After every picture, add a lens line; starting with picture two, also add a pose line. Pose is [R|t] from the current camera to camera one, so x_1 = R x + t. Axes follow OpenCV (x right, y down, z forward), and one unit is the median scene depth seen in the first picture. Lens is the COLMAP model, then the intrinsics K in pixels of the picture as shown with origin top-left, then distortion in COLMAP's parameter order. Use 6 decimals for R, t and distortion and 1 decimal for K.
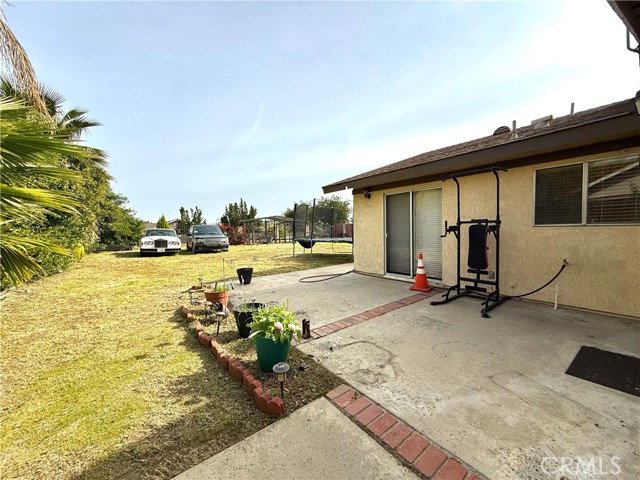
lens RADIAL K [[254.7, 0, 320.0], [0, 254.7, 240.0], [0, 0, 1]] dist [0.000326, 0.000231]
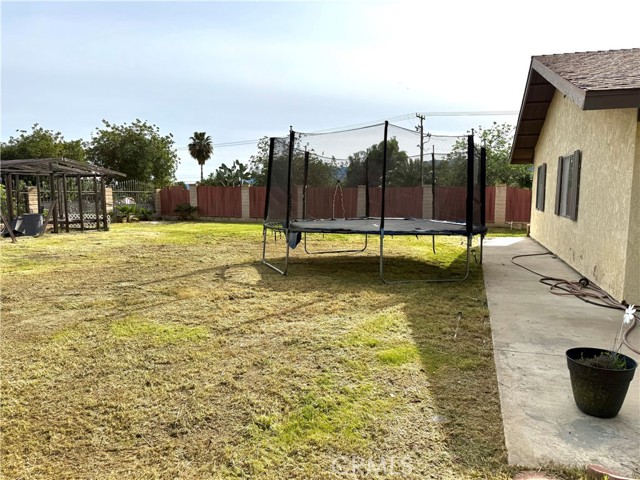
lens RADIAL K [[446.0, 0, 323.6], [0, 446.0, 241.5], [0, 0, 1]] dist [0.142999, -0.242690]
pose [[0.814721, -0.038759, 0.578556, -0.530302], [0.006677, 0.998324, 0.057478, -0.022440], [-0.579814, -0.042966, 0.813615, 0.524264]]
